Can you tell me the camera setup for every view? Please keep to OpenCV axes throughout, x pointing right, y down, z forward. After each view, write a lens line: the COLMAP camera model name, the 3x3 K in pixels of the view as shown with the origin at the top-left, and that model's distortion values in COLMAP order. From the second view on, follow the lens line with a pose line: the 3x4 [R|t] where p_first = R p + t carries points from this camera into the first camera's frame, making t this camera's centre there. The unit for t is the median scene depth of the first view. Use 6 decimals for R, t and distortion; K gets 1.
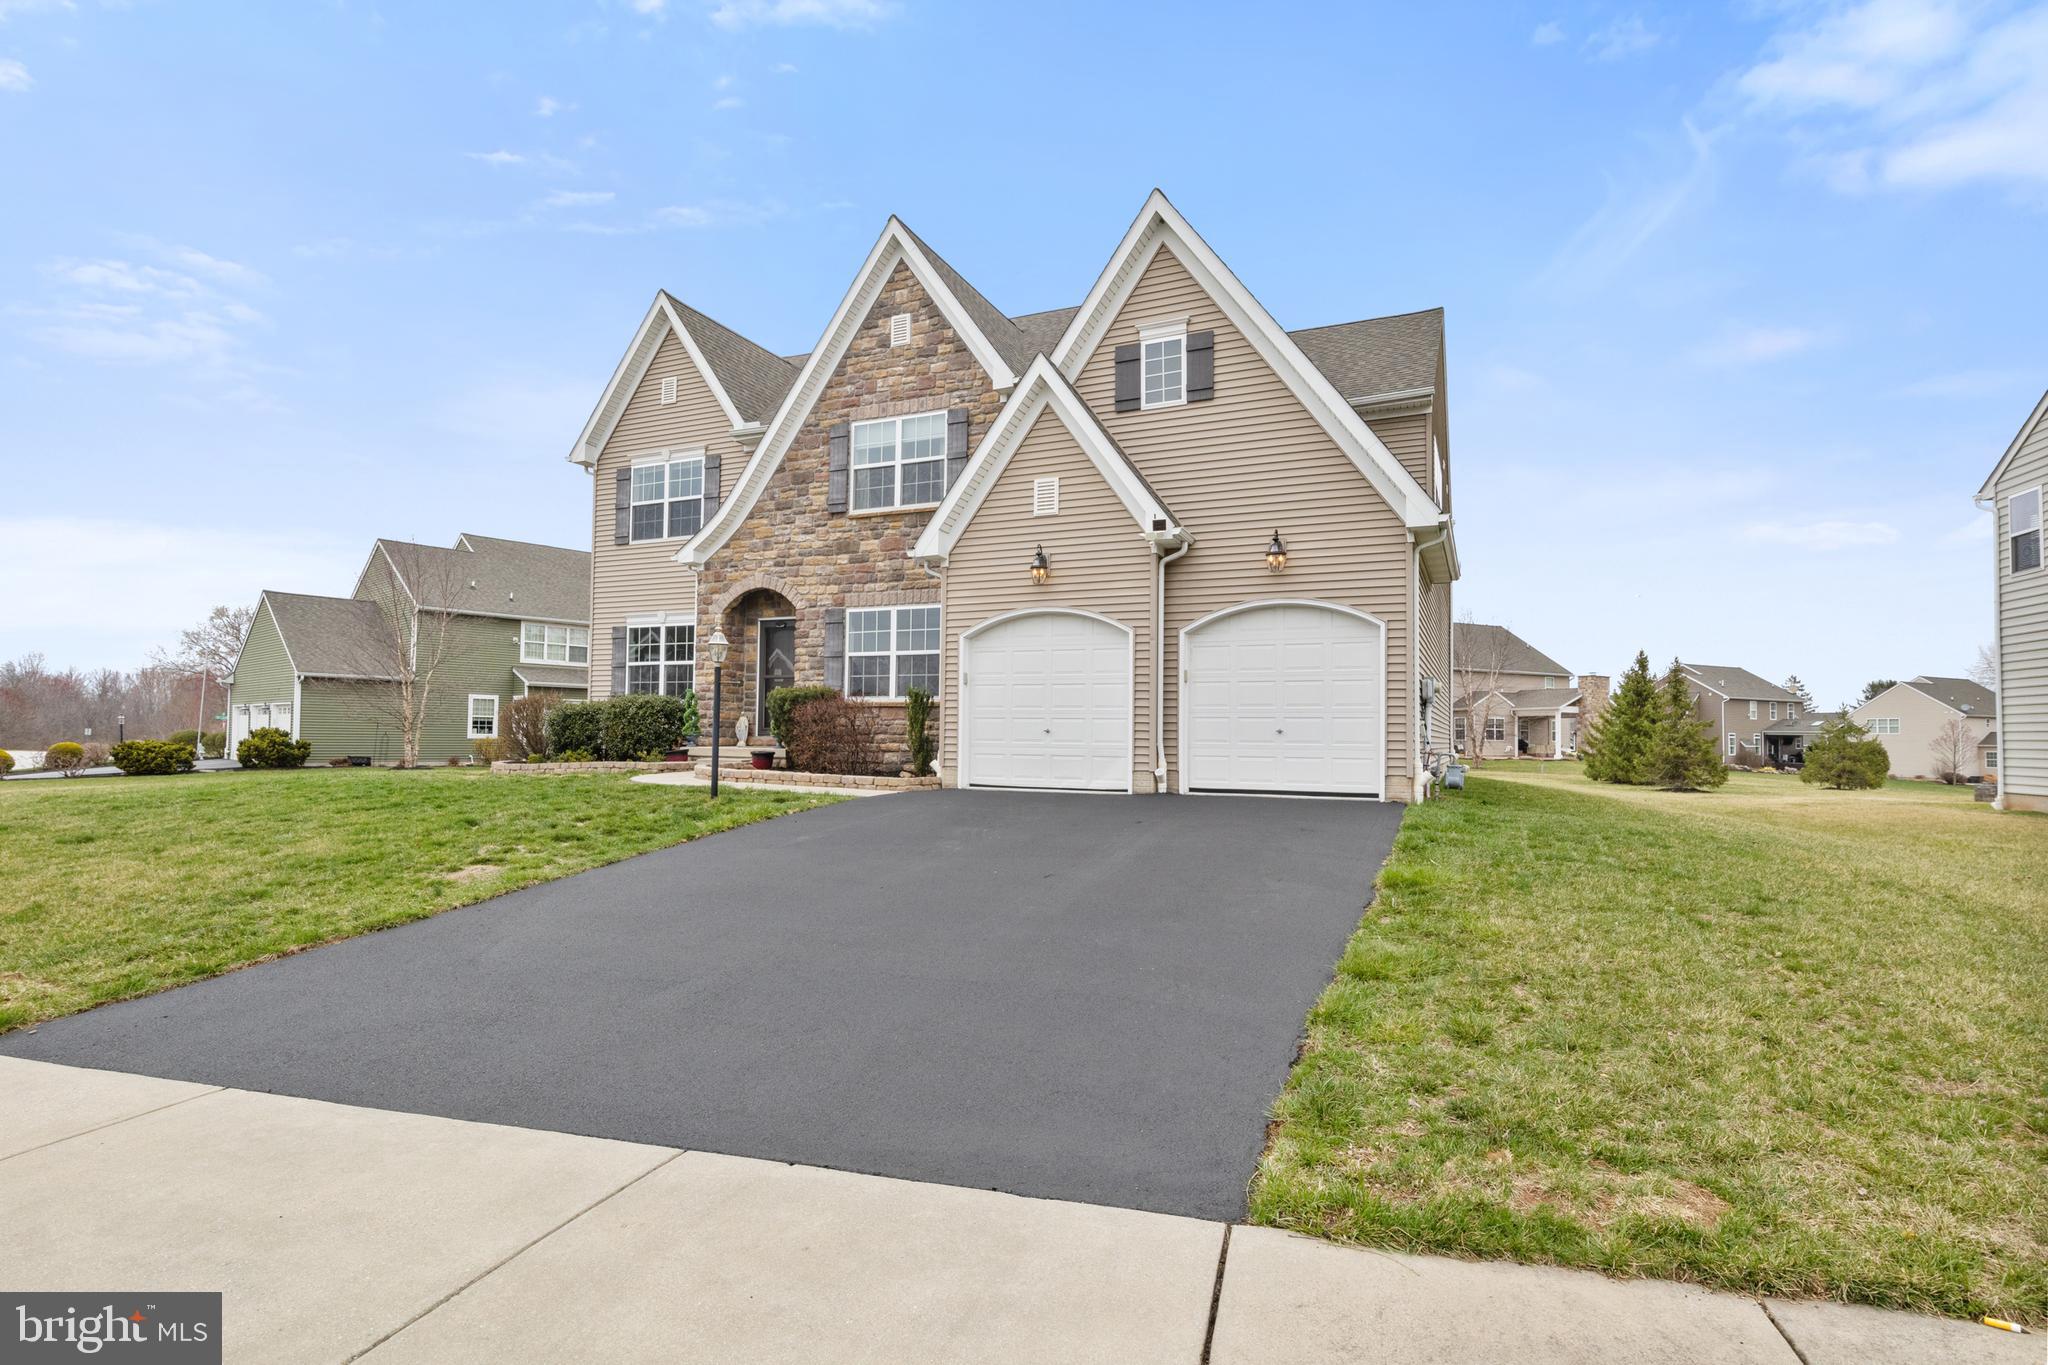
lens RADIAL K [[1043.2, 0, 1028.8], [0, 1043.2, 693.1], [0, 0, 1]] dist [-0.008489, 0.001762]
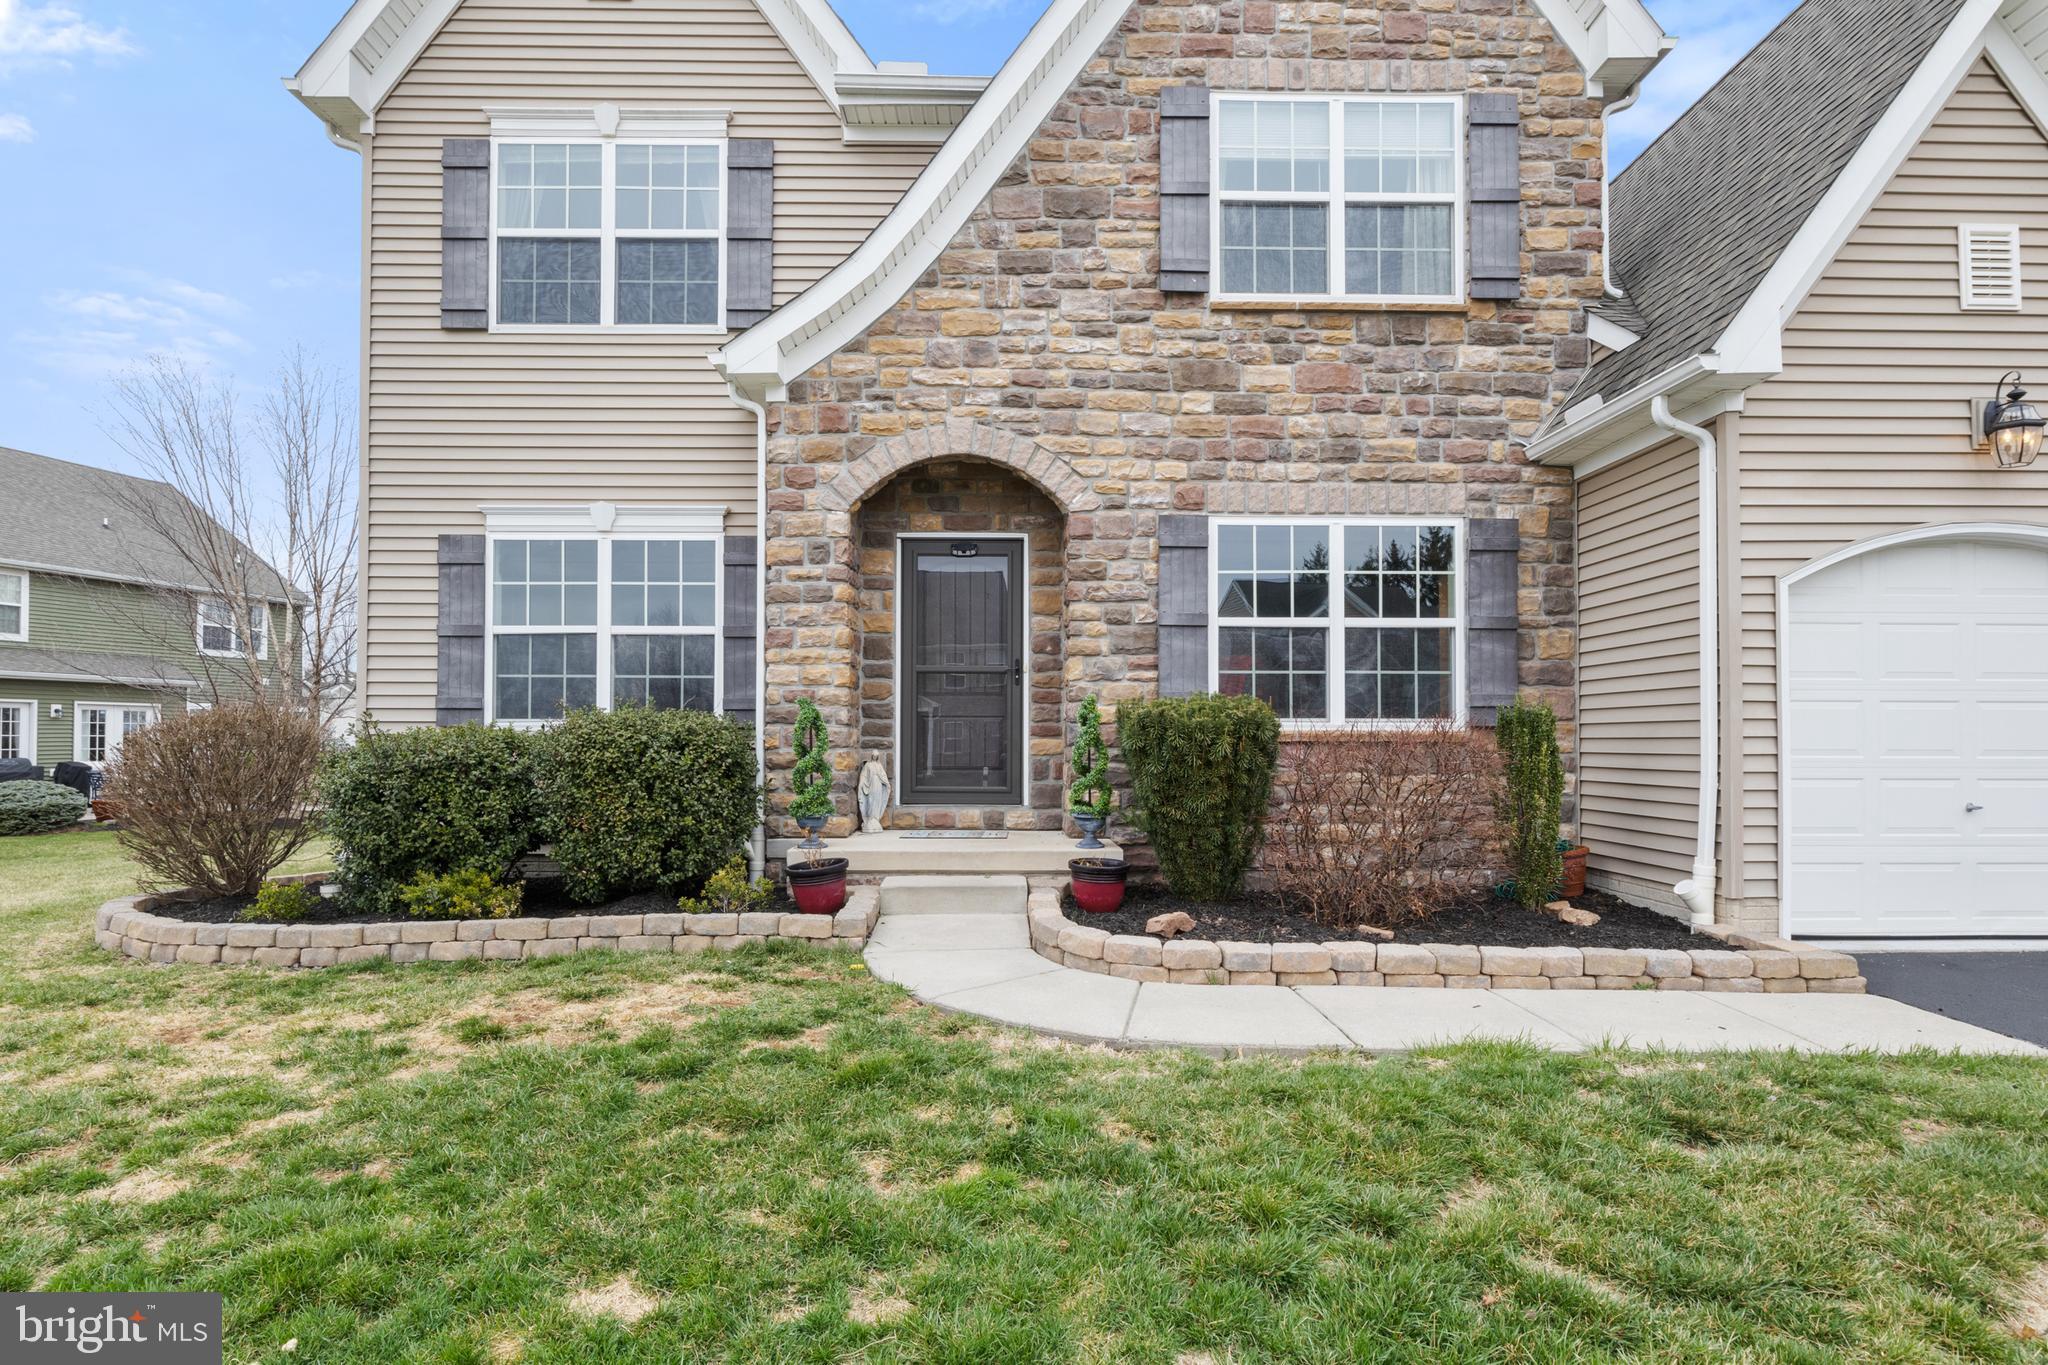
lens RADIAL K [[1043.2, 0, 1019.3], [0, 1043.2, 718.8], [0, 0, 1]] dist [-0.008489, 0.001762]
pose [[0.903008, -0.001740, 0.429620, -0.431895], [-0.010137, 0.999627, 0.025355, -0.006688], [-0.429504, -0.027251, 0.902654, 0.635350]]
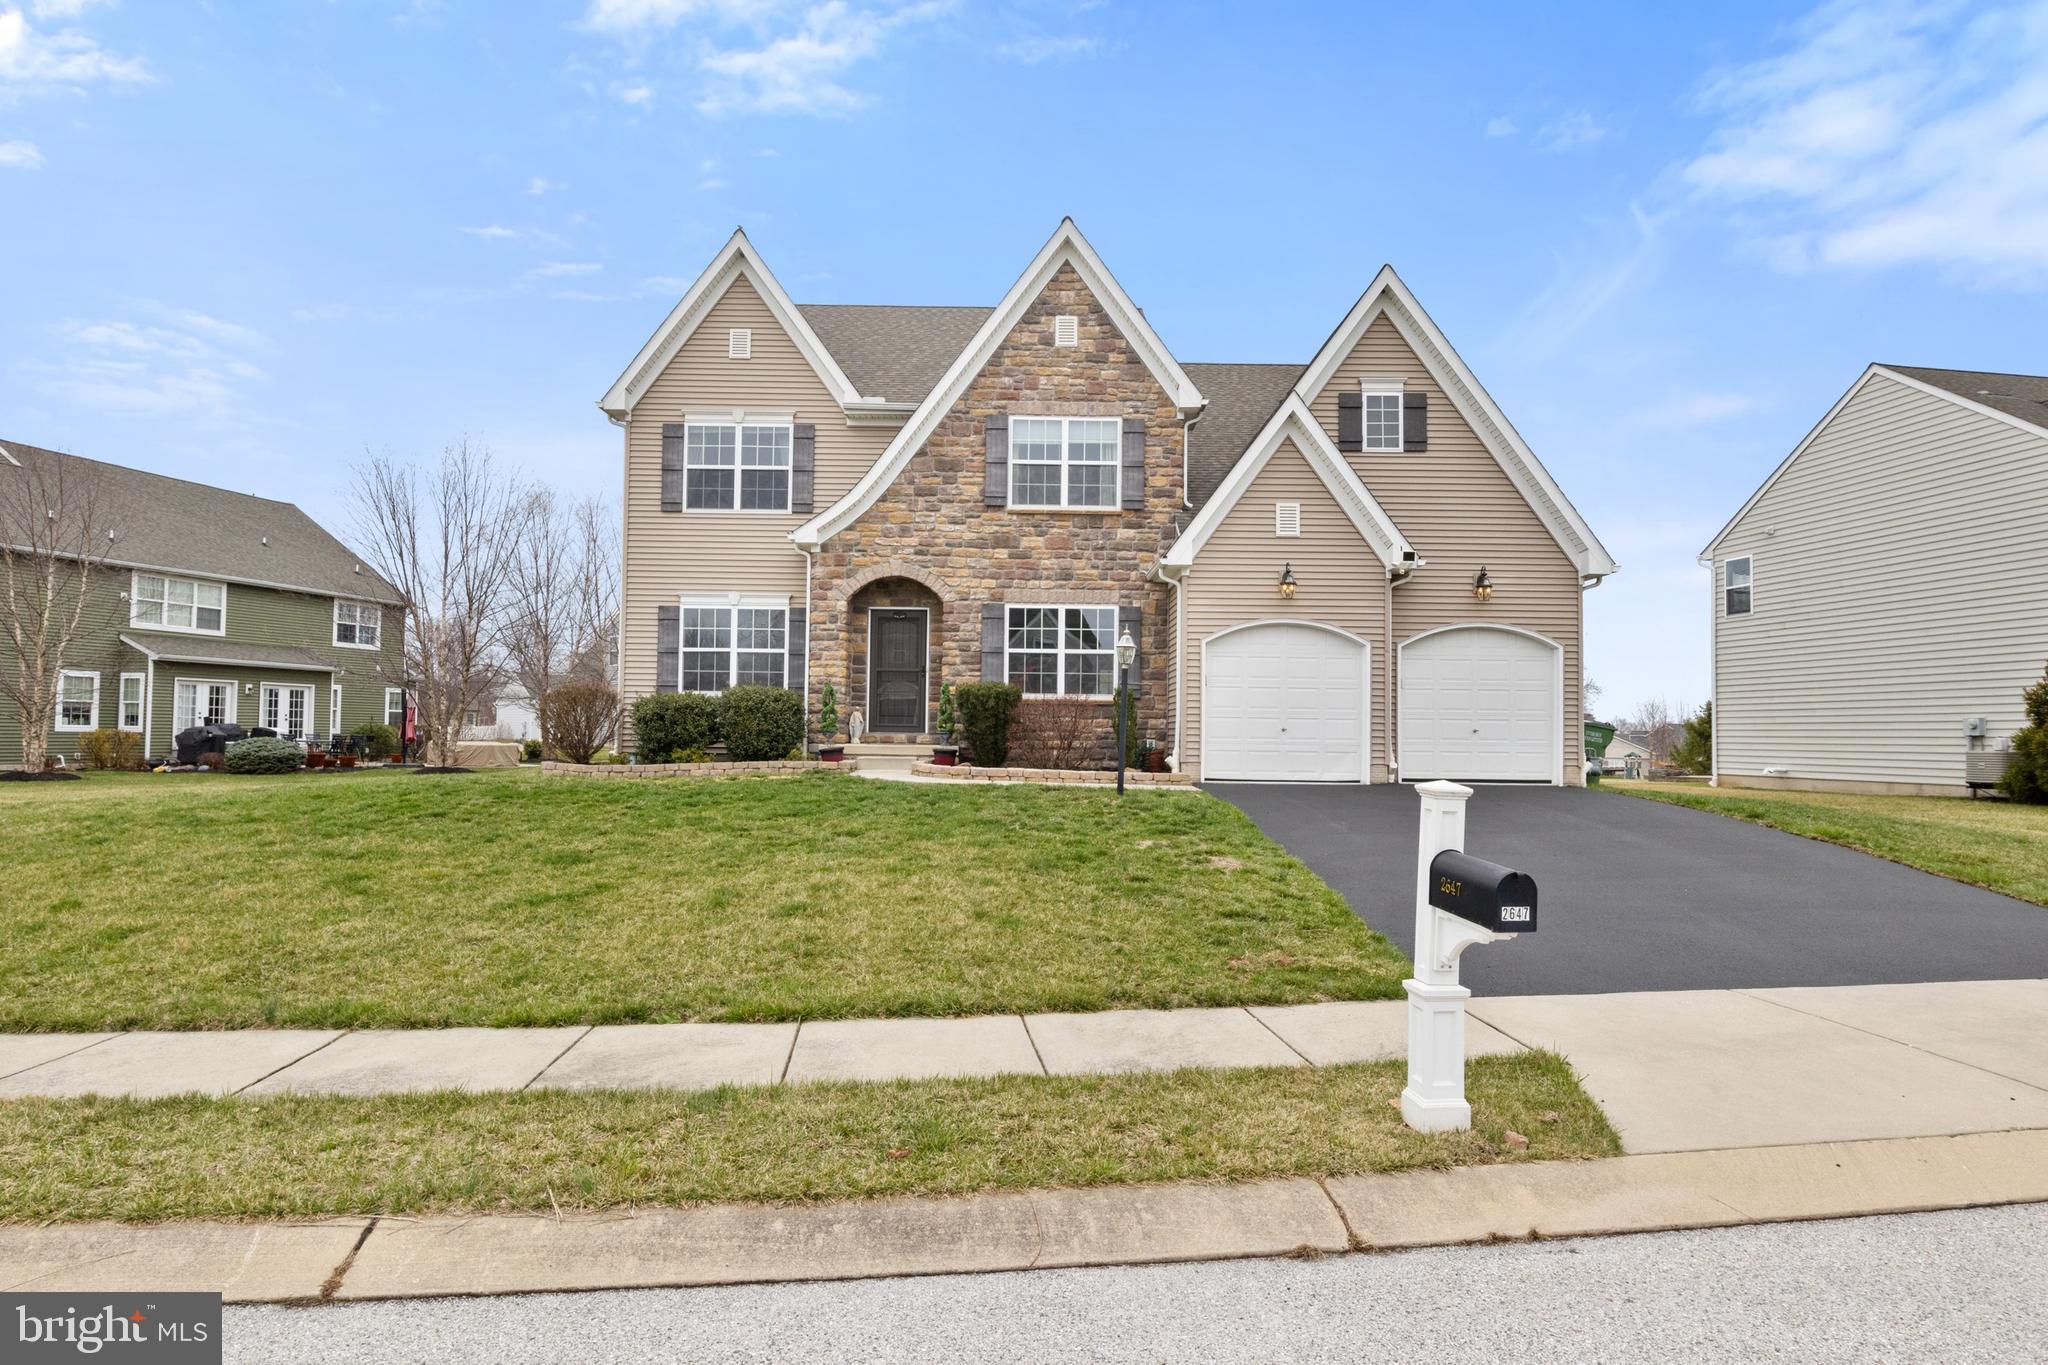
lens RADIAL K [[1165.8, 0, 1037.9], [0, 1165.8, 689.7], [0, 0, 1]] dist [-0.008235, -0.001004]
pose [[0.904672, 0.016908, 0.425774, -0.613078], [-0.020639, 0.999778, 0.004151, -0.005057], [-0.425609, -0.012543, 0.904820, -0.013493]]
